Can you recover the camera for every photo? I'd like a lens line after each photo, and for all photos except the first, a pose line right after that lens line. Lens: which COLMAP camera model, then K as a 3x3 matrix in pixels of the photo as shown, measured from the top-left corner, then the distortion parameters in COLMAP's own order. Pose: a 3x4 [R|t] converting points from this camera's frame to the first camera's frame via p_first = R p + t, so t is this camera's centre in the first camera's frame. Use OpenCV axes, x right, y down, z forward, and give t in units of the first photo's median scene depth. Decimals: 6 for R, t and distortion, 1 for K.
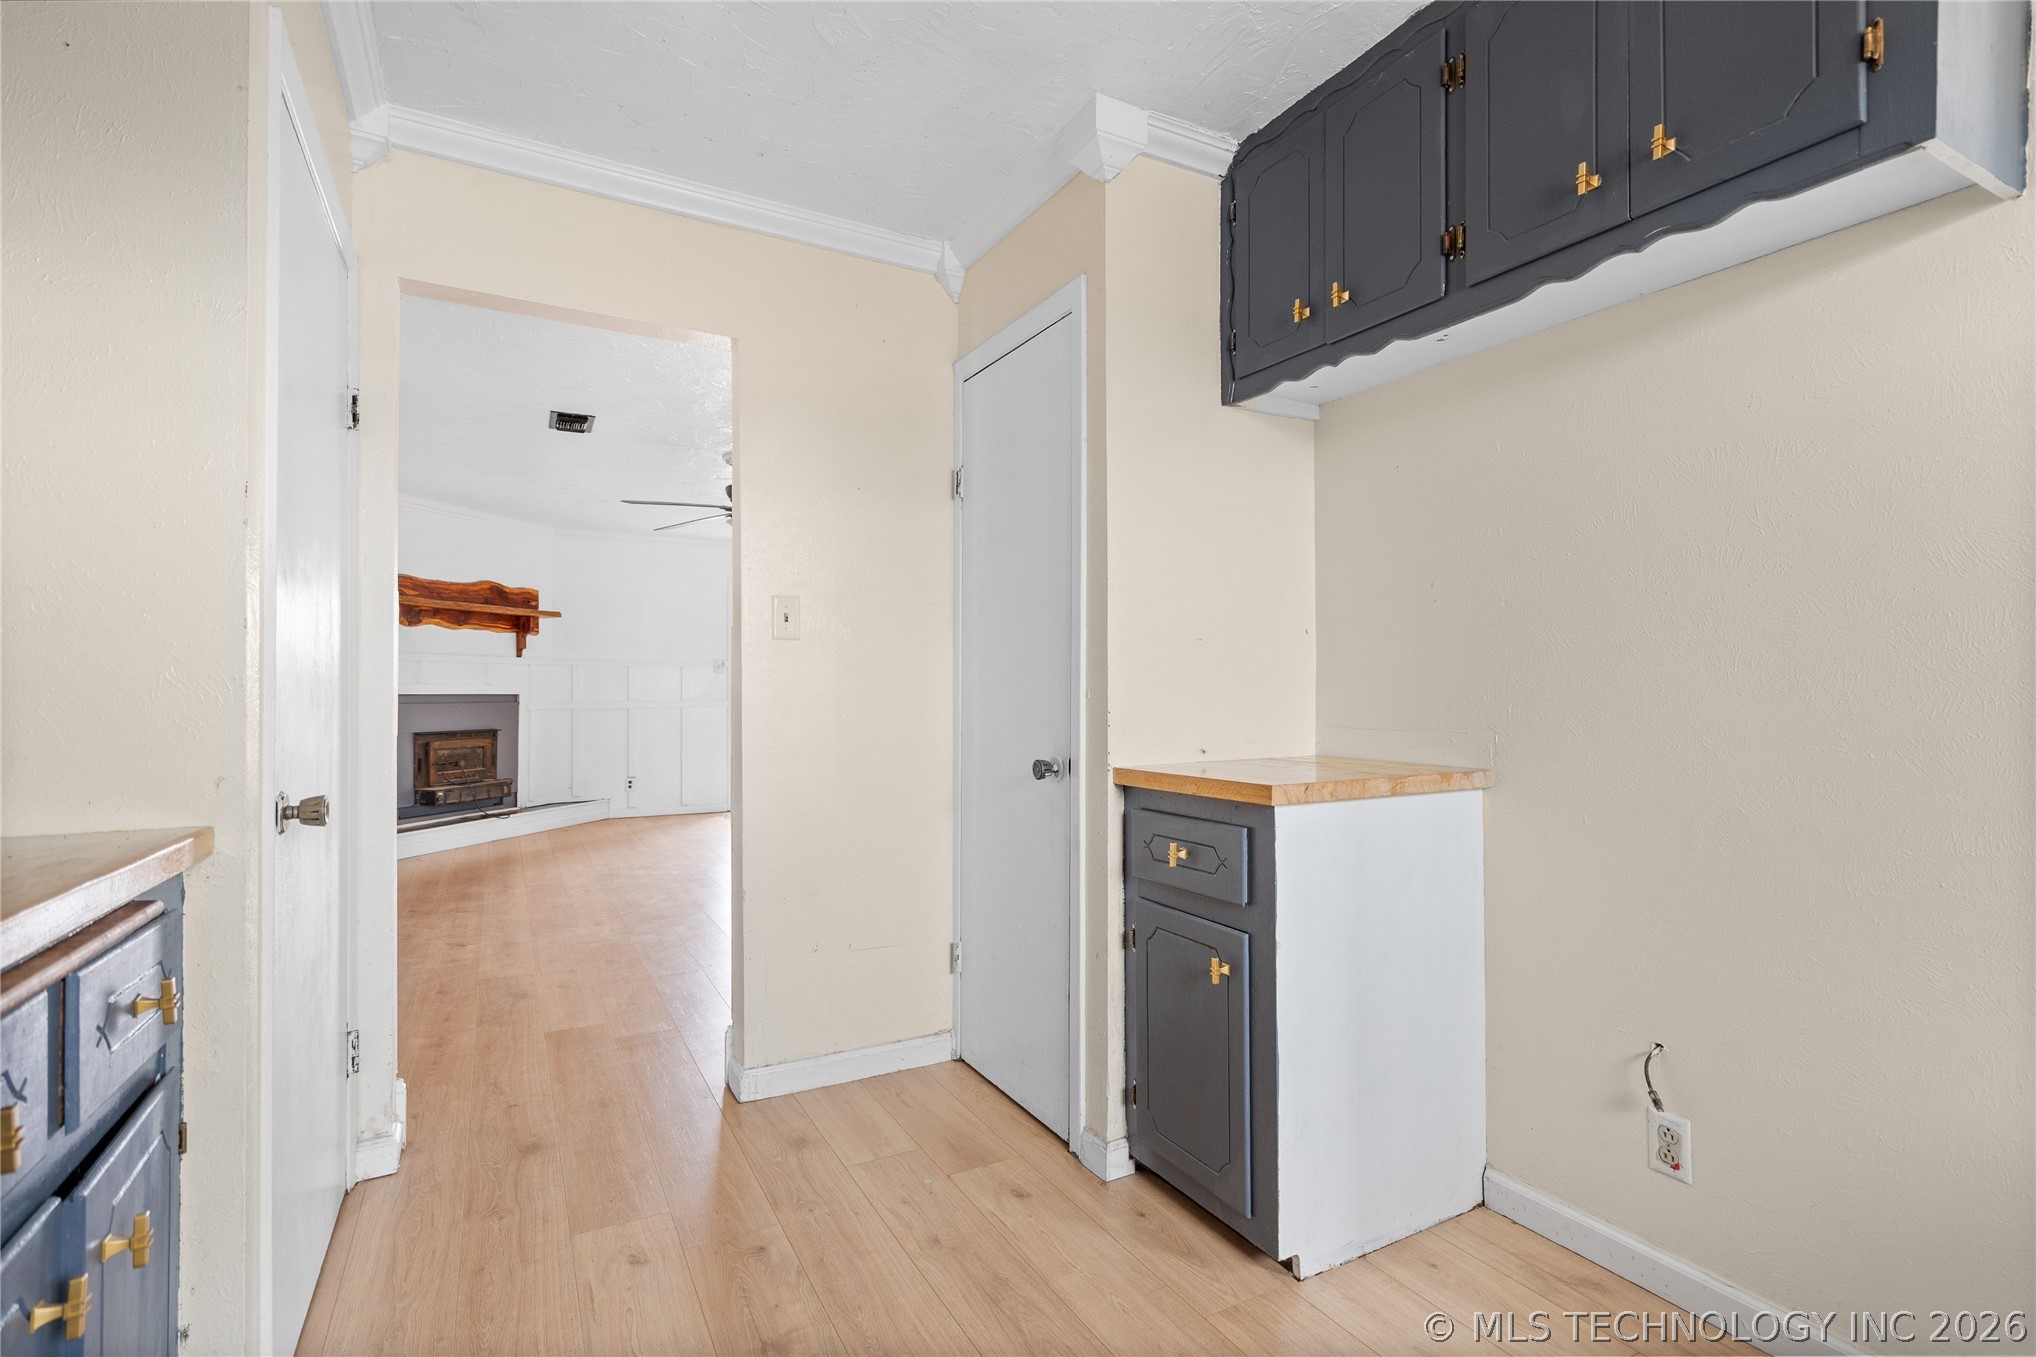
lens RADIAL K [[936.5, 0, 1013.0], [0, 936.5, 683.5], [0, 0, 1]] dist [-0.000778, 0.001629]
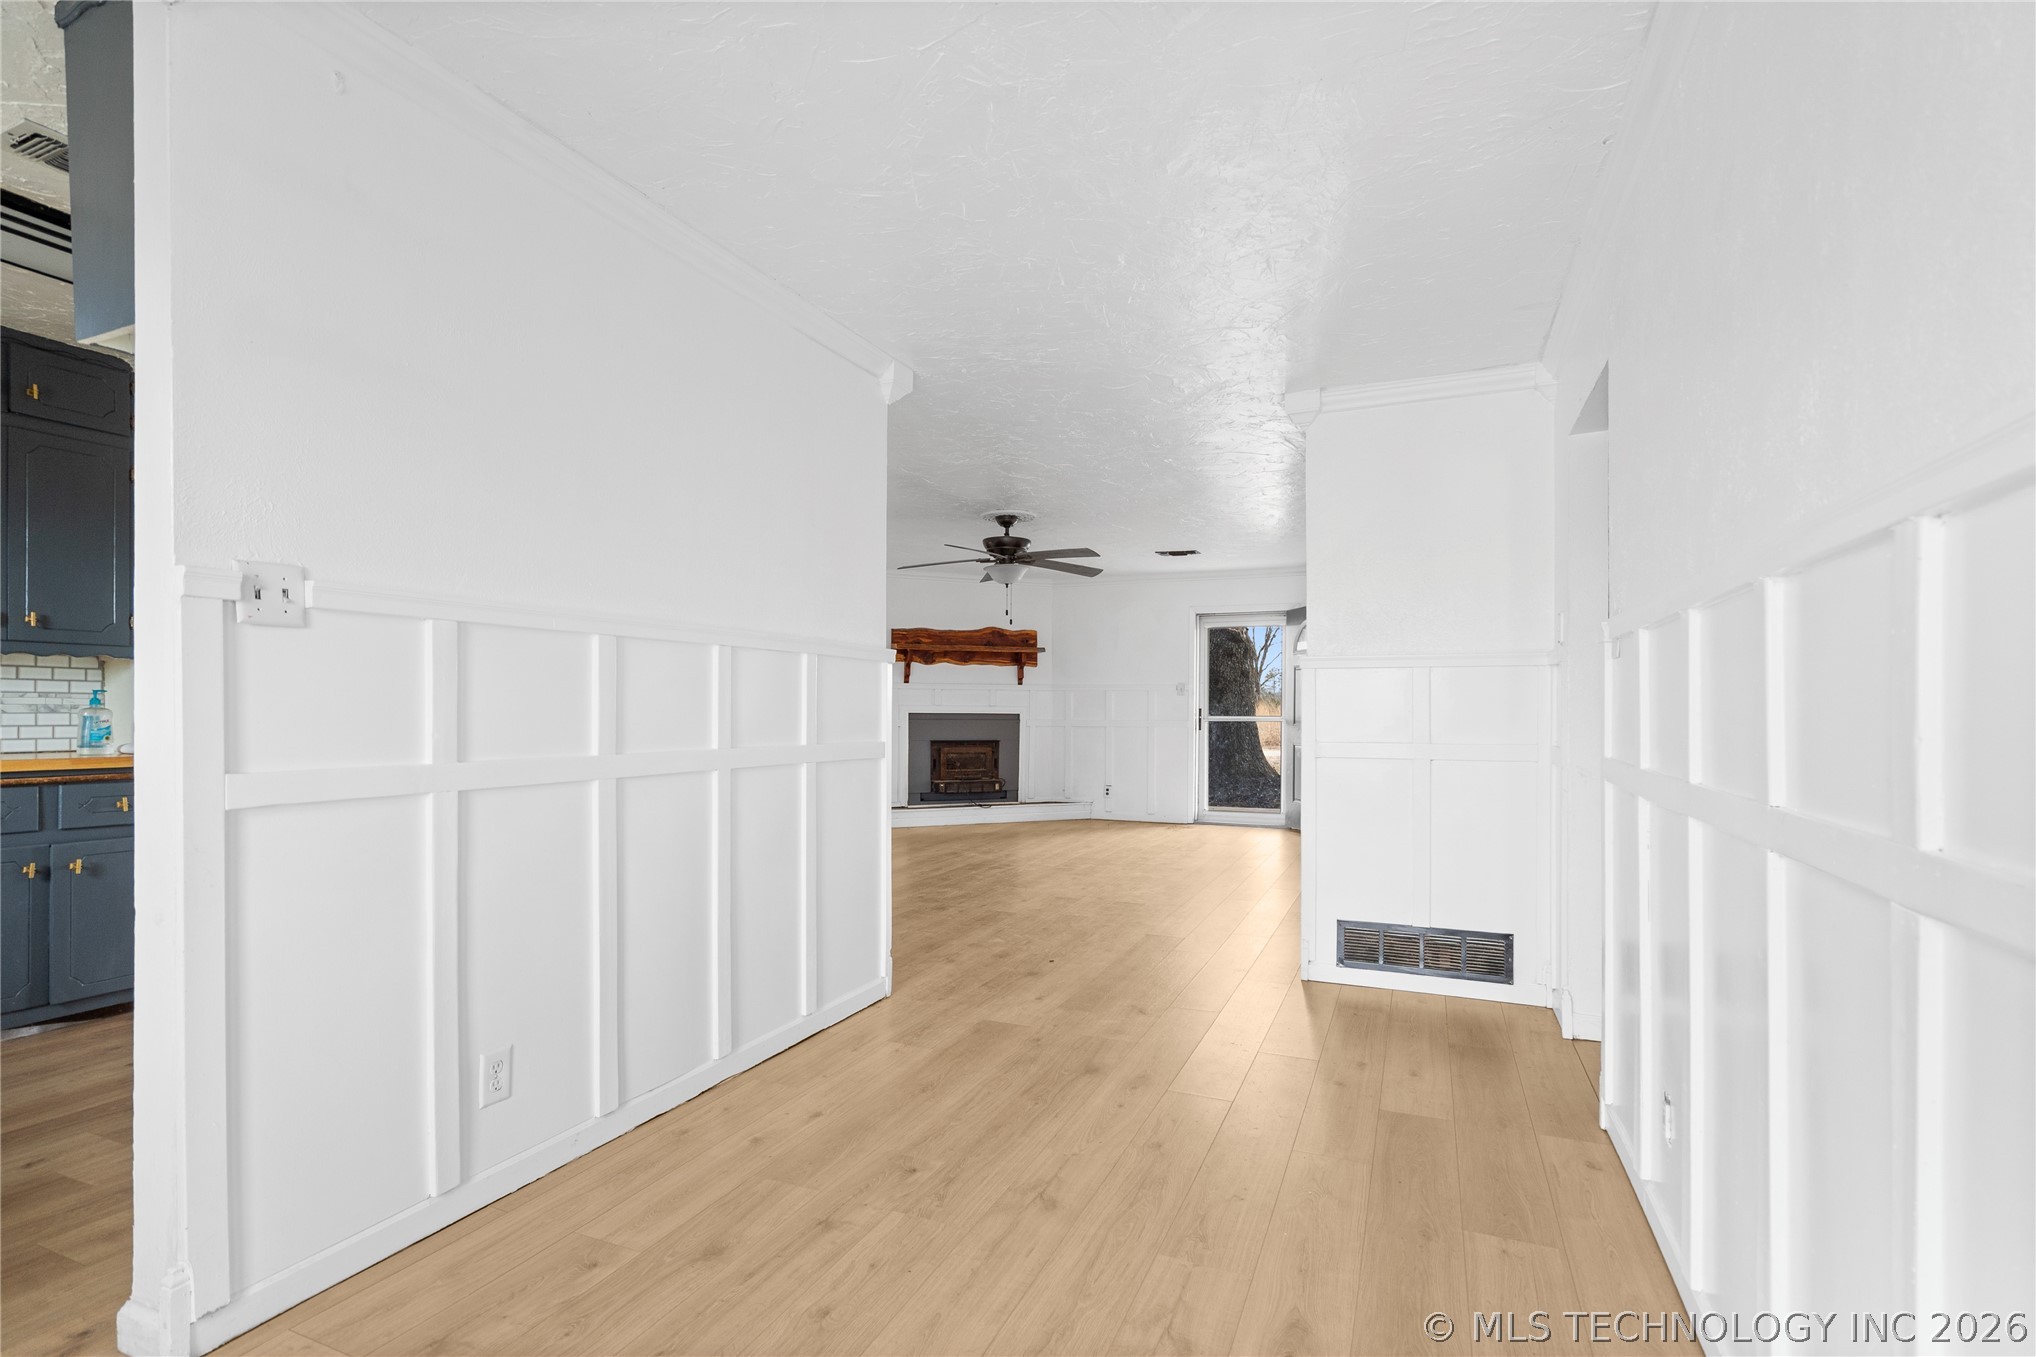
lens RADIAL K [[936.5, 0, 1026.7], [0, 936.5, 726.8], [0, 0, 1]] dist [-0.000778, 0.001629]
pose [[0.622683, 0.017936, -0.782269, 0.509410], [0.000256, 0.999733, 0.023126, -0.000357], [0.782474, -0.014600, 0.622512, 0.220032]]
